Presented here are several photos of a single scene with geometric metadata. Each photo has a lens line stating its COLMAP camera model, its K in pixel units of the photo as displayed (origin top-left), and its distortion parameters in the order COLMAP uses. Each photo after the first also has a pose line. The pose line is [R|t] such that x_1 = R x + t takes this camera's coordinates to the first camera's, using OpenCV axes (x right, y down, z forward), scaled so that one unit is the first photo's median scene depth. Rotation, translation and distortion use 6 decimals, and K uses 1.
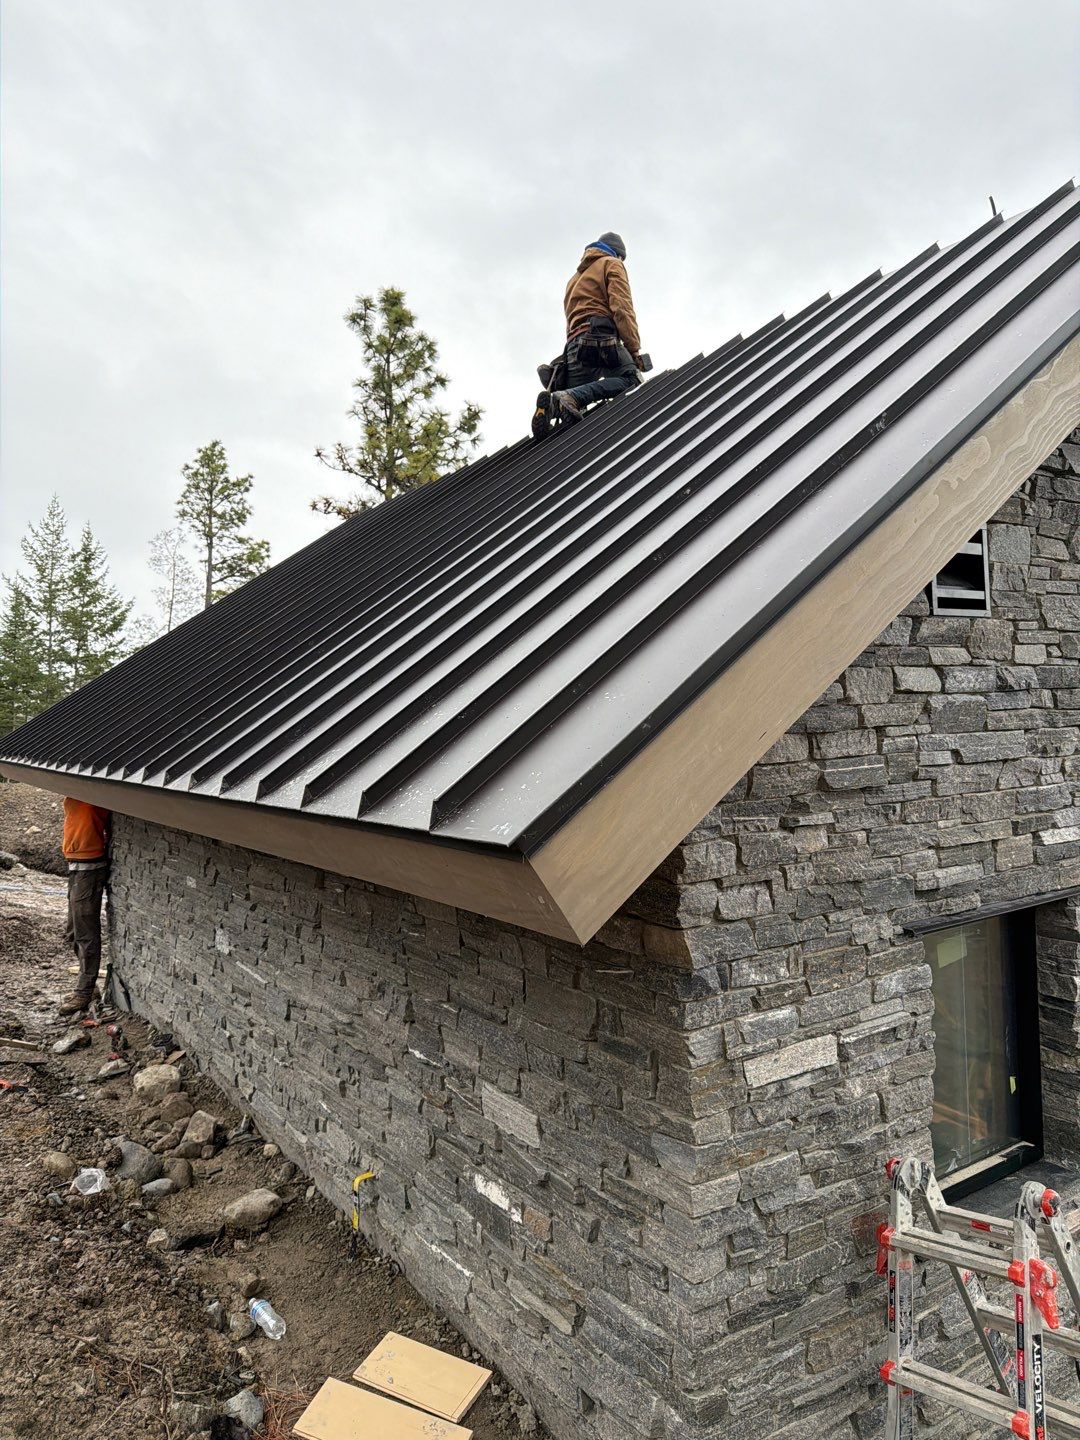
lens RADIAL K [[1009.0, 0, 558.5], [0, 1009.0, 713.7], [0, 0, 1]] dist [0.078404, -0.143708]
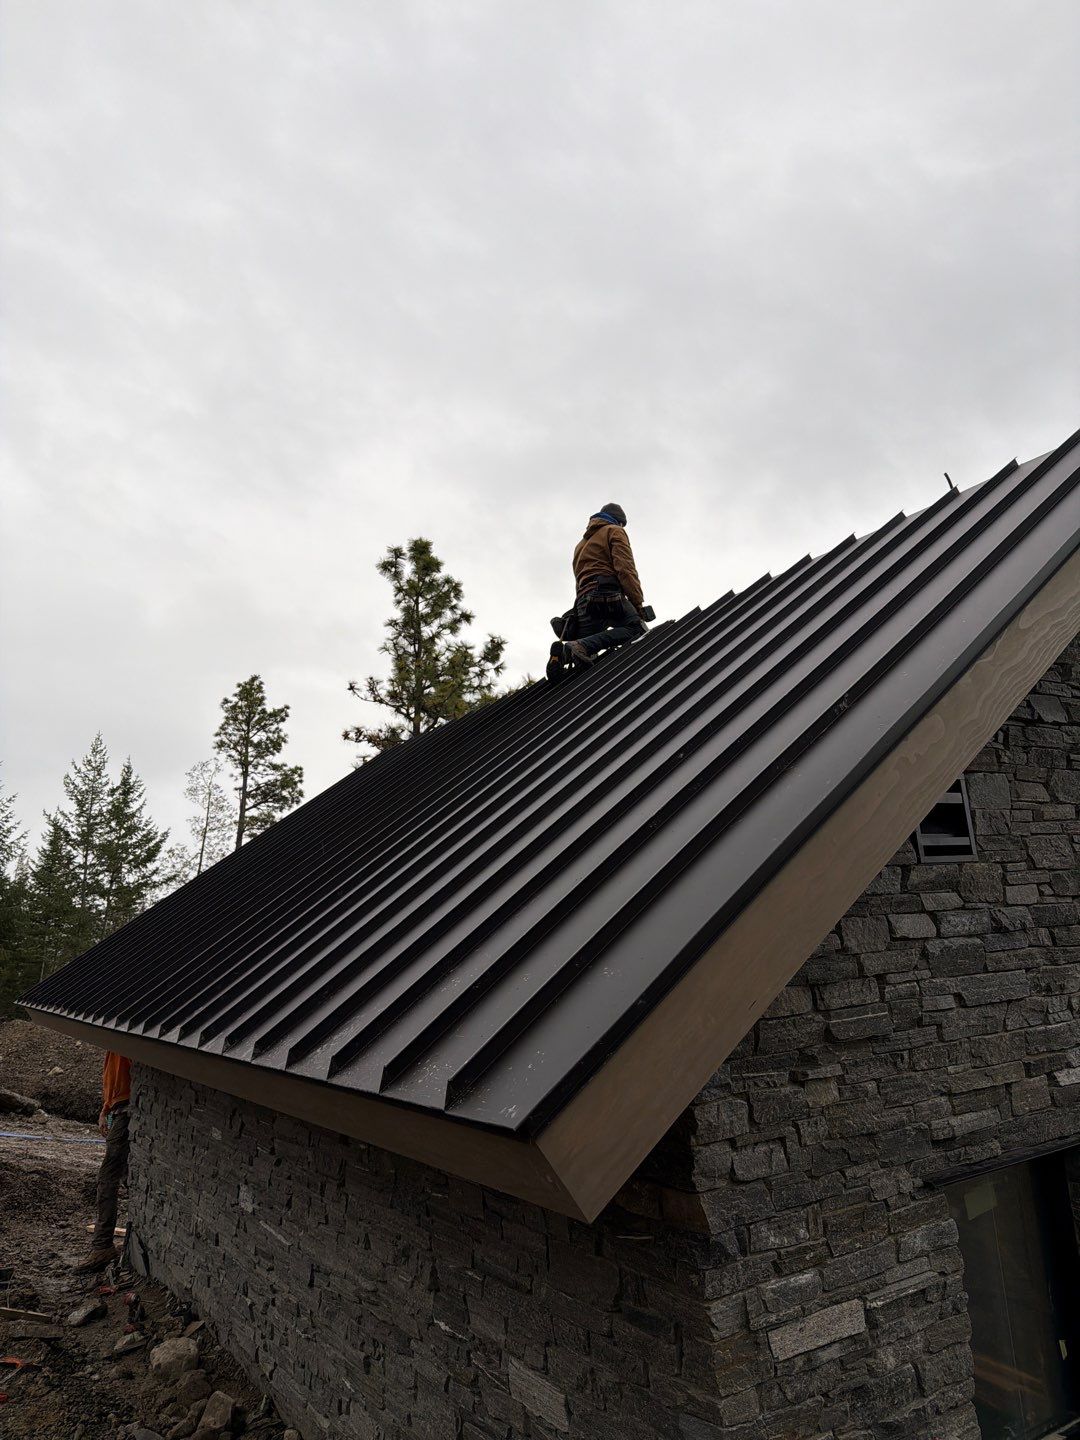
lens RADIAL K [[1006.7, 0, 559.6], [0, 1006.7, 724.4], [0, 0, 1]] dist [0.048628, -0.058662]
pose [[0.999129, -0.035027, -0.022663, 0.015290], [0.029839, 0.979627, -0.198595, -0.033034], [0.029157, 0.197746, 0.979820, -0.064952]]
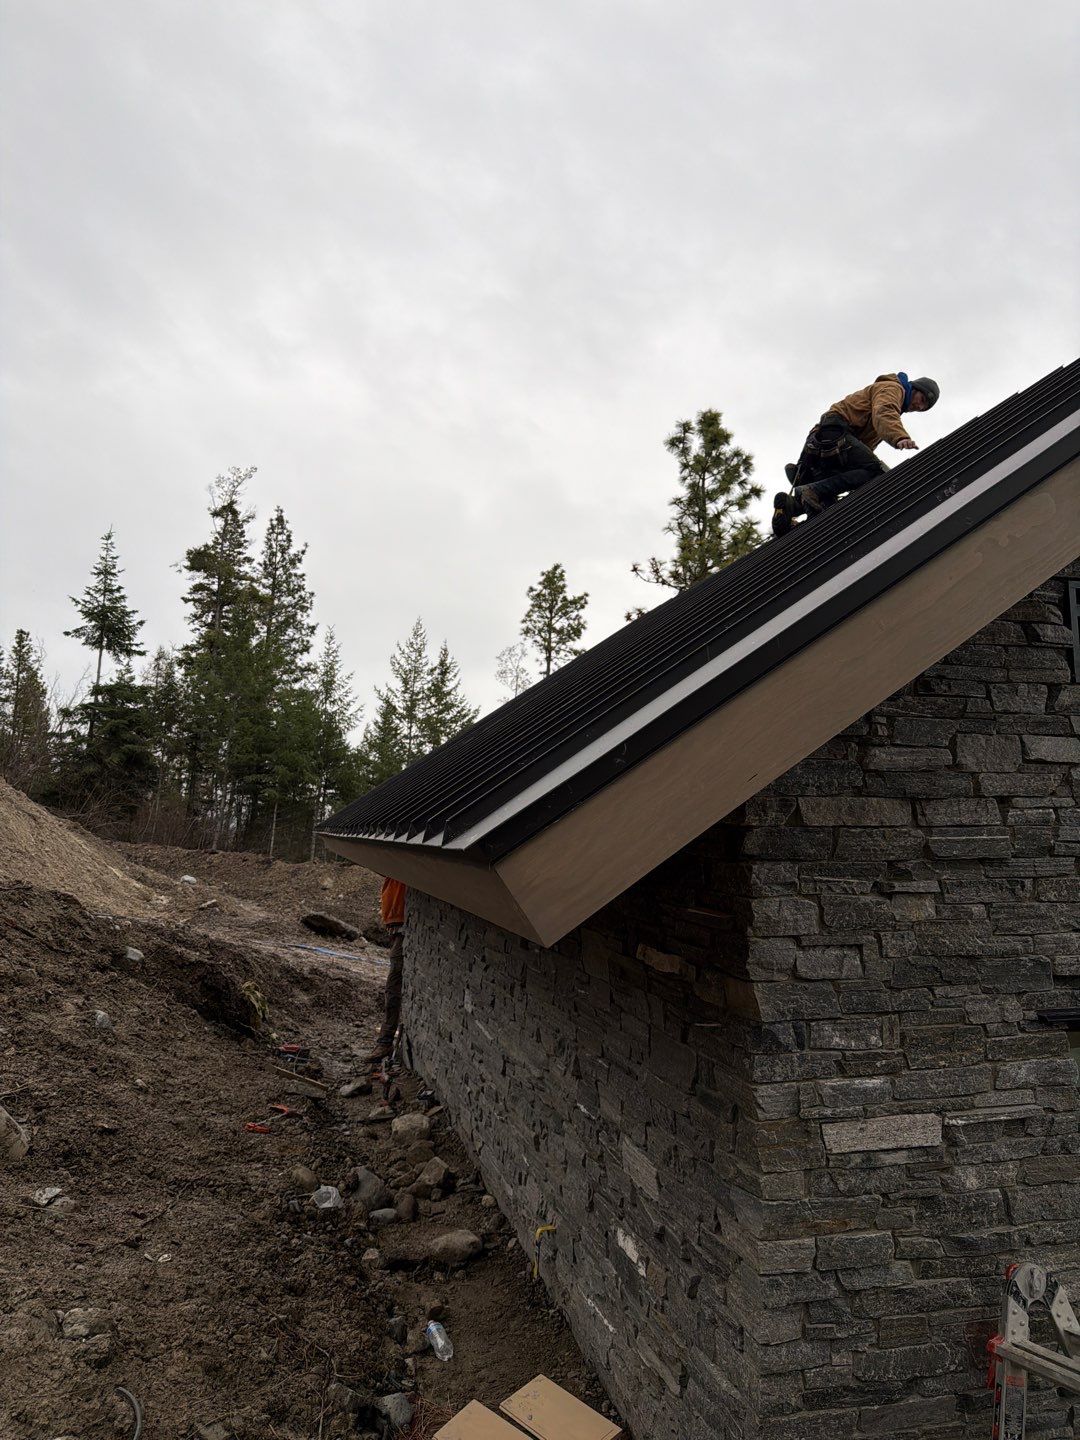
lens RADIAL K [[1011.6, 0, 537.2], [0, 1011.6, 714.4], [0, 0, 1]] dist [0.027052, -0.042048]
pose [[0.940551, -0.005005, -0.339616, 0.178901], [-0.030993, 0.994455, -0.100490, 0.035800], [0.338235, 0.105042, 0.935181, -0.044546]]
